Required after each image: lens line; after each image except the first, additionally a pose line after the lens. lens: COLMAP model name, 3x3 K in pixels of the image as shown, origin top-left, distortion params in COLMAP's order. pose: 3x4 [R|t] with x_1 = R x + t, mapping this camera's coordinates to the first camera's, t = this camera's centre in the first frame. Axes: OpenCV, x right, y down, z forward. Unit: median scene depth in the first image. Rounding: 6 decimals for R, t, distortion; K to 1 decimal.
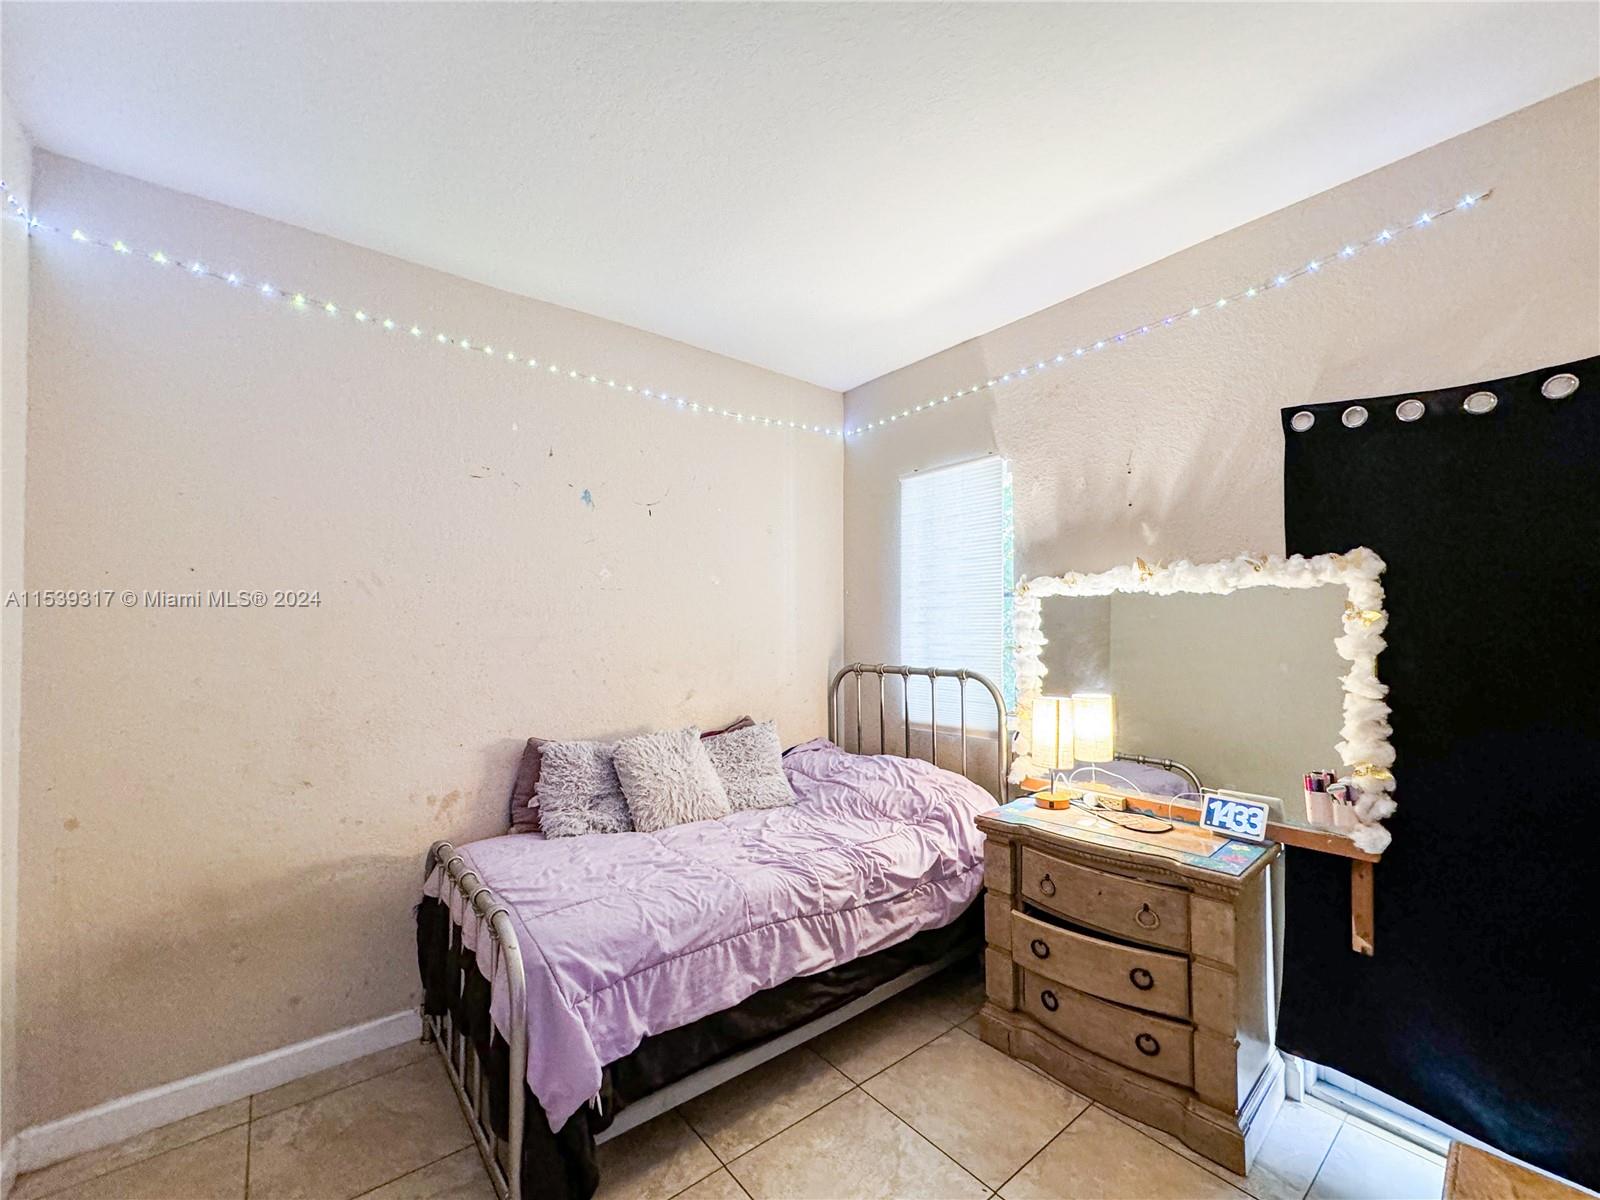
lens RADIAL K [[661.1, 0, 802.1], [0, 661.1, 609.1], [0, 0, 1]] dist [0.001832, -0.000102]
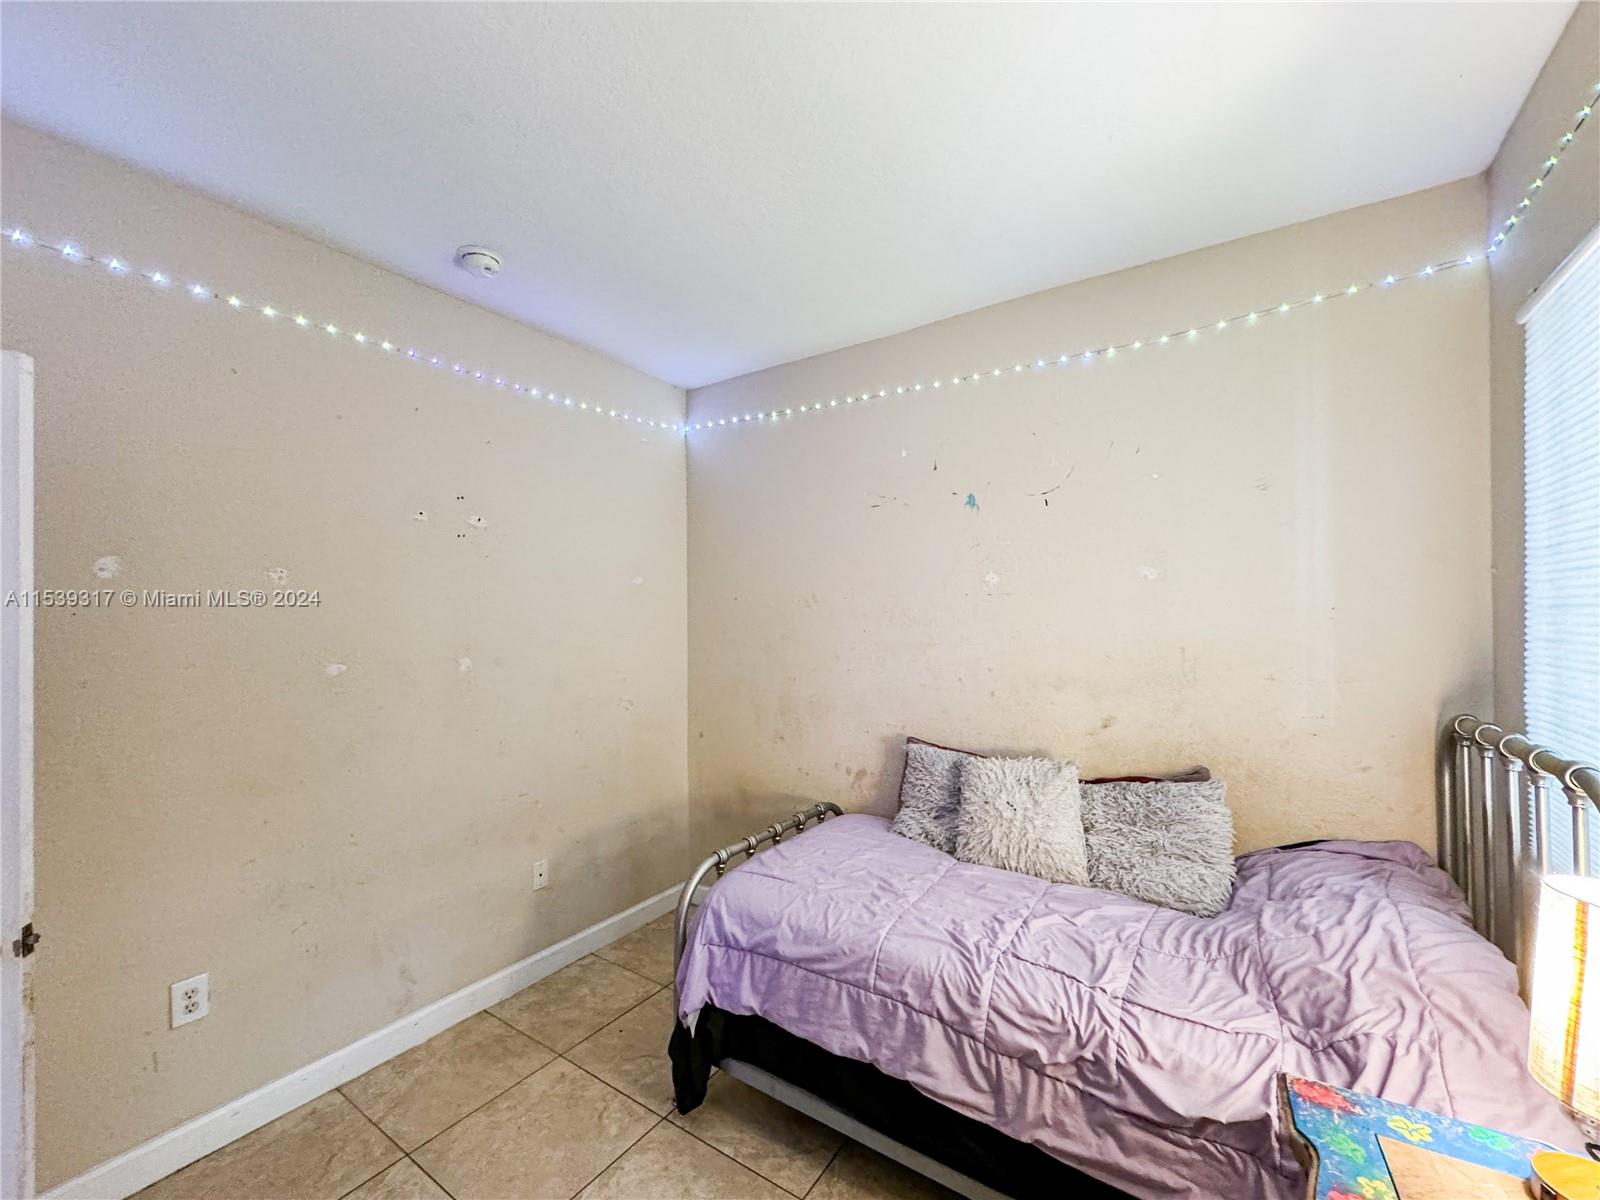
lens RADIAL K [[661.1, 0, 801.2], [0, 661.1, 604.8], [0, 0, 1]] dist [0.001832, -0.000102]
pose [[0.284261, -0.015855, -0.958616, 0.680822], [0.034662, 0.999380, -0.006250, -0.025285], [0.958120, -0.031451, 0.284634, 0.612001]]
